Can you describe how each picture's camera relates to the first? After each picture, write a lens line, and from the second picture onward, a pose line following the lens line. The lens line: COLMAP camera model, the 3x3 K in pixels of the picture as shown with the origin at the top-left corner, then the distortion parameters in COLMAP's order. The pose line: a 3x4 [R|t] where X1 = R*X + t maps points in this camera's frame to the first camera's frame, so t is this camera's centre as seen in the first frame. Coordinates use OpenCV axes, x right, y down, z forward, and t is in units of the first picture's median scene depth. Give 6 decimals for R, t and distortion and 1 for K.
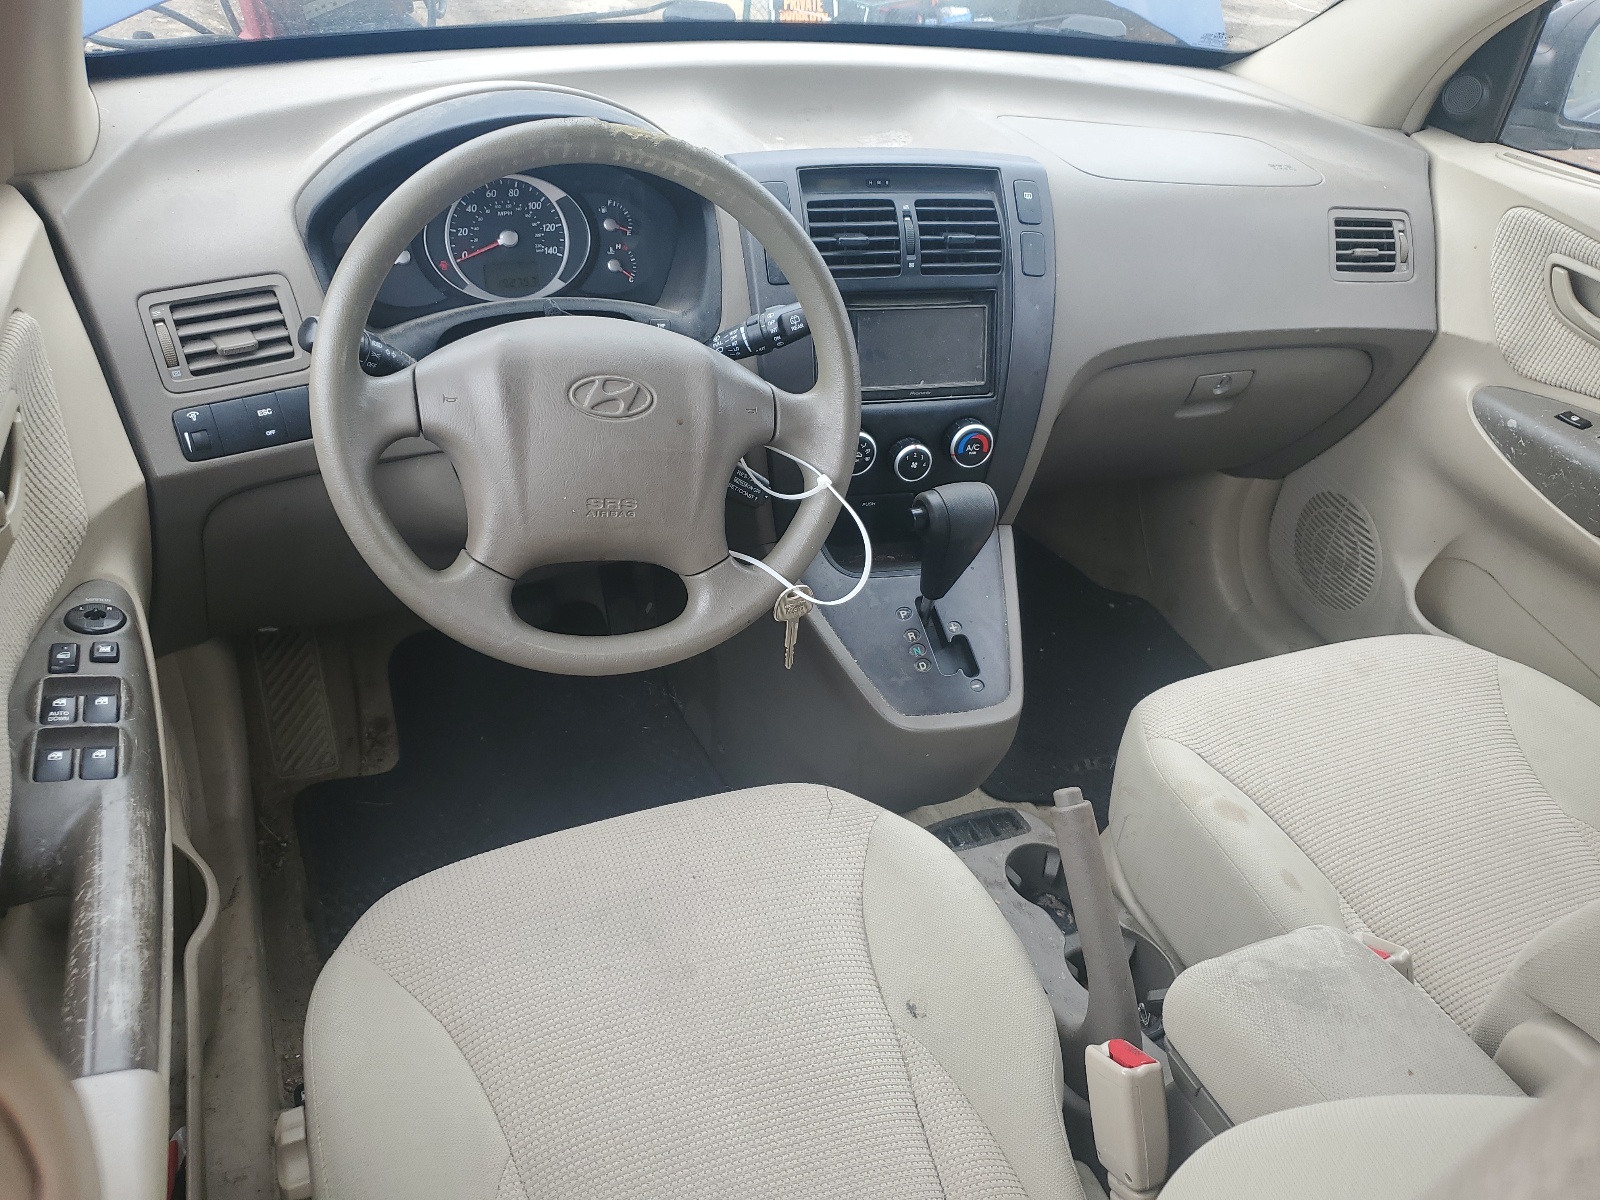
lens RADIAL K [[1211.4, 0, 800.0], [0, 1211.4, 600.0], [0, 0, 1]] dist [-0.008416, -0.005865]
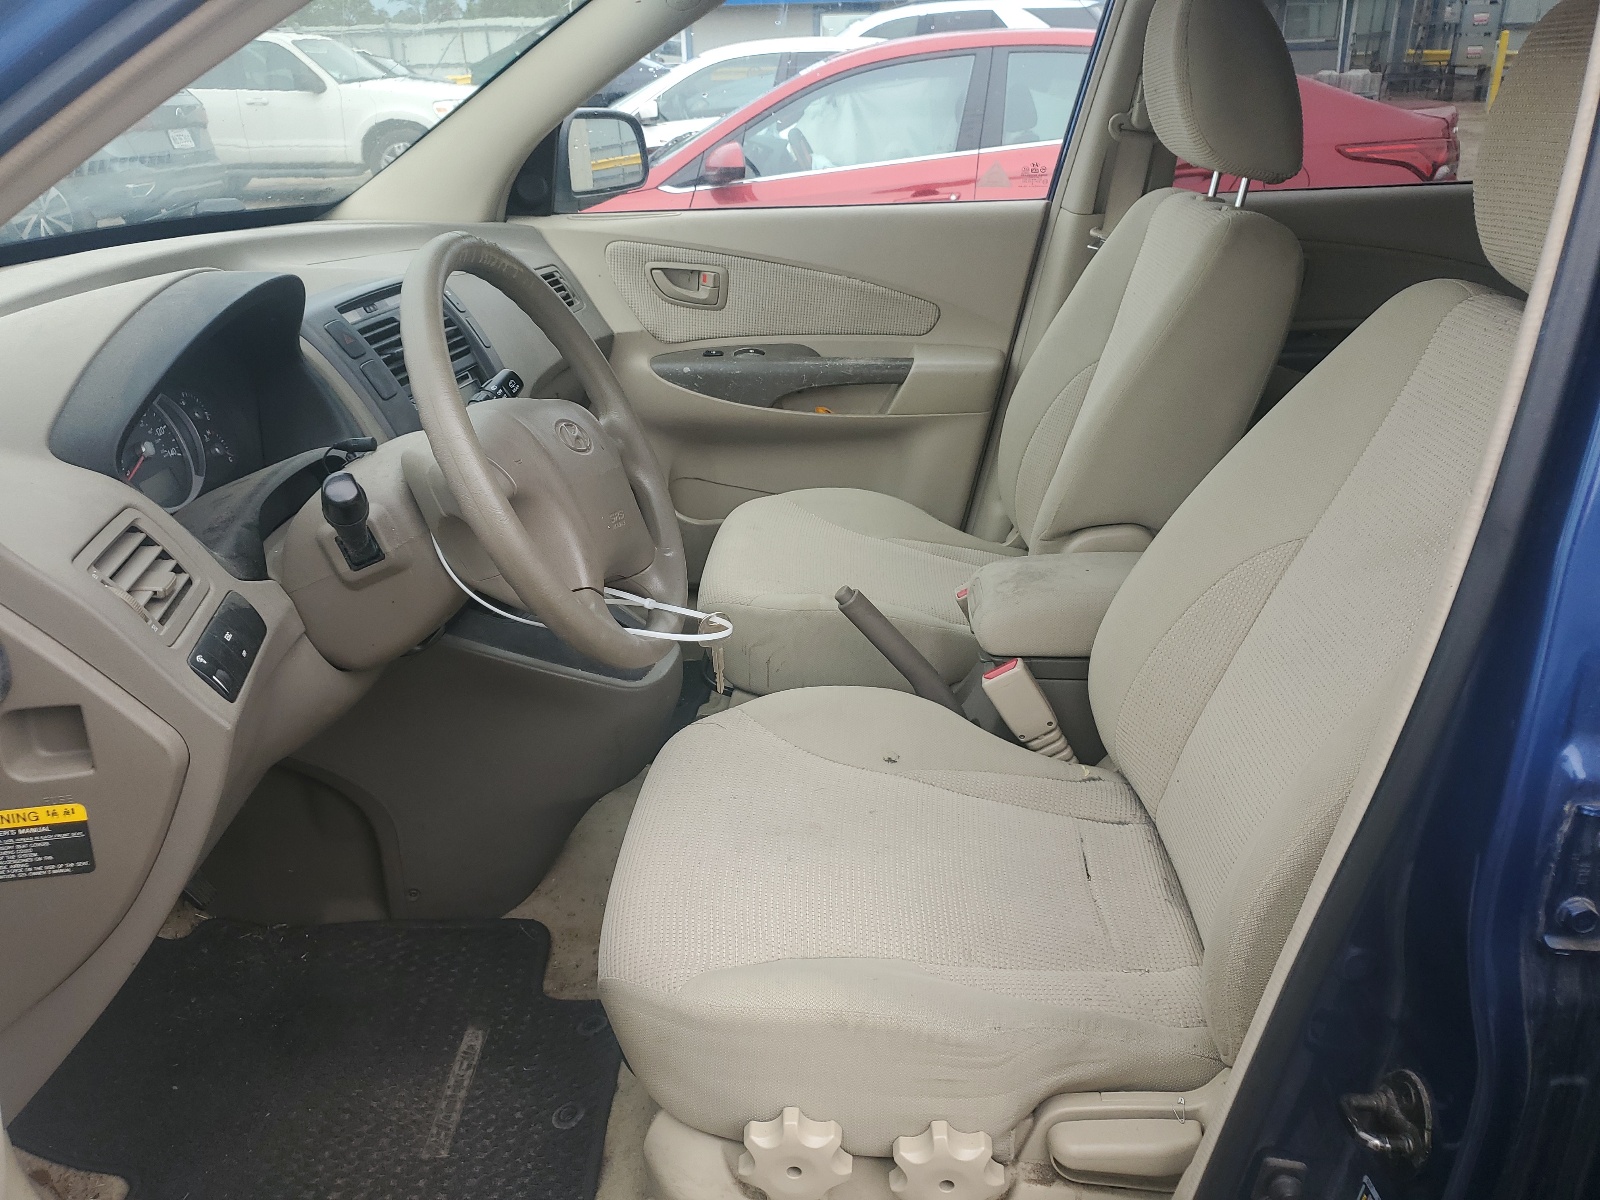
lens RADIAL K [[1211.4, 0, 800.0], [0, 1211.4, 600.0], [0, 0, 1]] dist [-0.008416, -0.005865]
pose [[0.441986, -0.429392, 0.787572, -0.670393], [0.541846, 0.827509, 0.147082, -0.056385], [-0.714879, 0.361734, 0.598412, 0.105656]]
